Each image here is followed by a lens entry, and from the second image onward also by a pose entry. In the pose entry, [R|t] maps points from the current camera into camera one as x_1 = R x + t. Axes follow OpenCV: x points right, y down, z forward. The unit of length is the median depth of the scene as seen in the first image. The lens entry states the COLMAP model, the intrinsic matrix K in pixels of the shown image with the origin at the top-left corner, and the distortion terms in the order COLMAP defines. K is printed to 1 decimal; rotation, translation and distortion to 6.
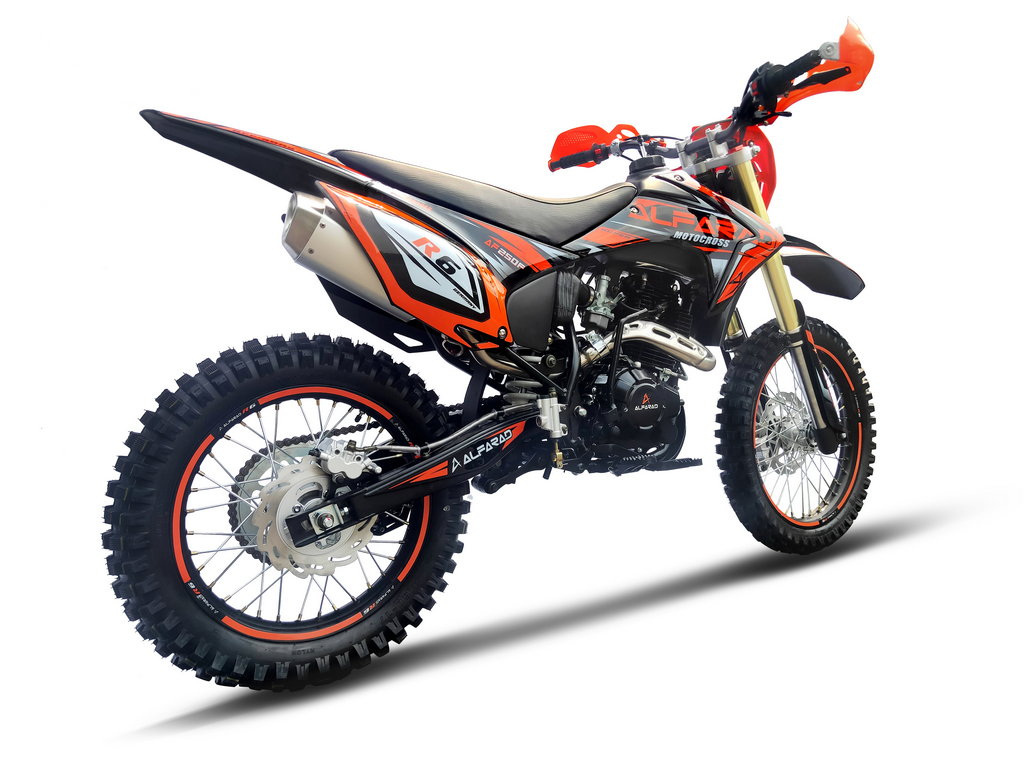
lens RADIAL K [[771.5, 0, 504.9], [0, 771.5, 372.5], [0, 0, 1]] dist [0.013645, 0.002017]
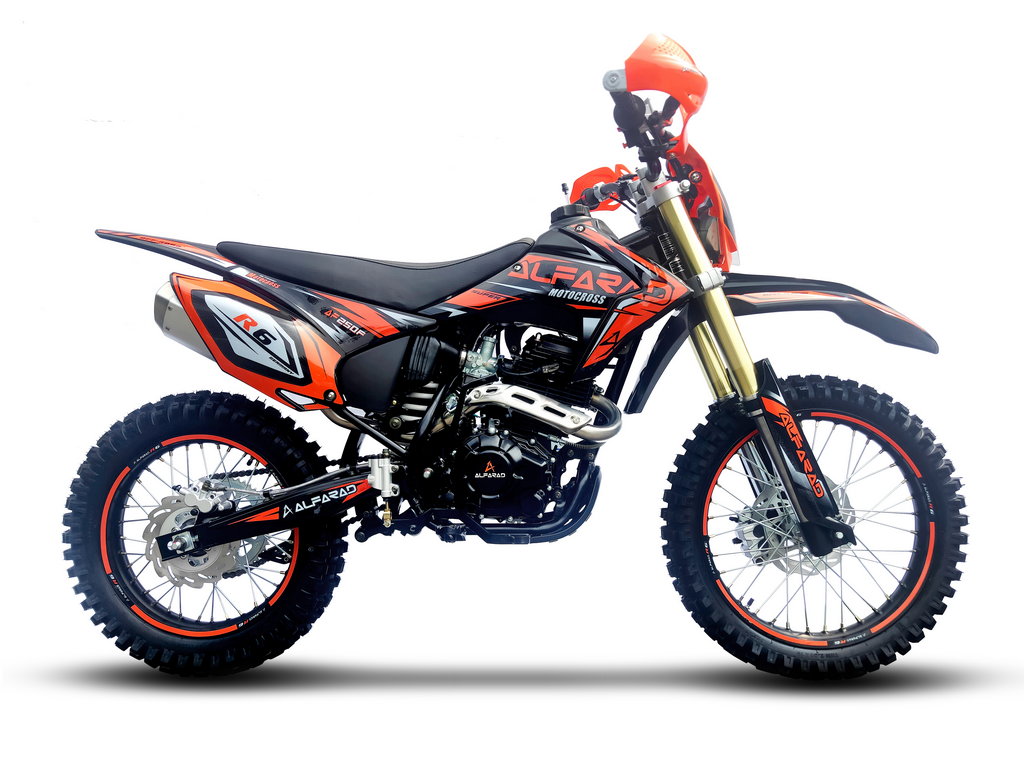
lens RADIAL K [[737.3, 0, 510.8], [0, 737.3, 370.8], [0, 0, 1]] dist [-0.002631, -0.009695]
pose [[0.829475, 0.020908, -0.558153, 0.764095], [-0.037698, 0.999116, -0.018597, -0.074262], [0.557271, 0.036467, 0.829530, 0.269059]]
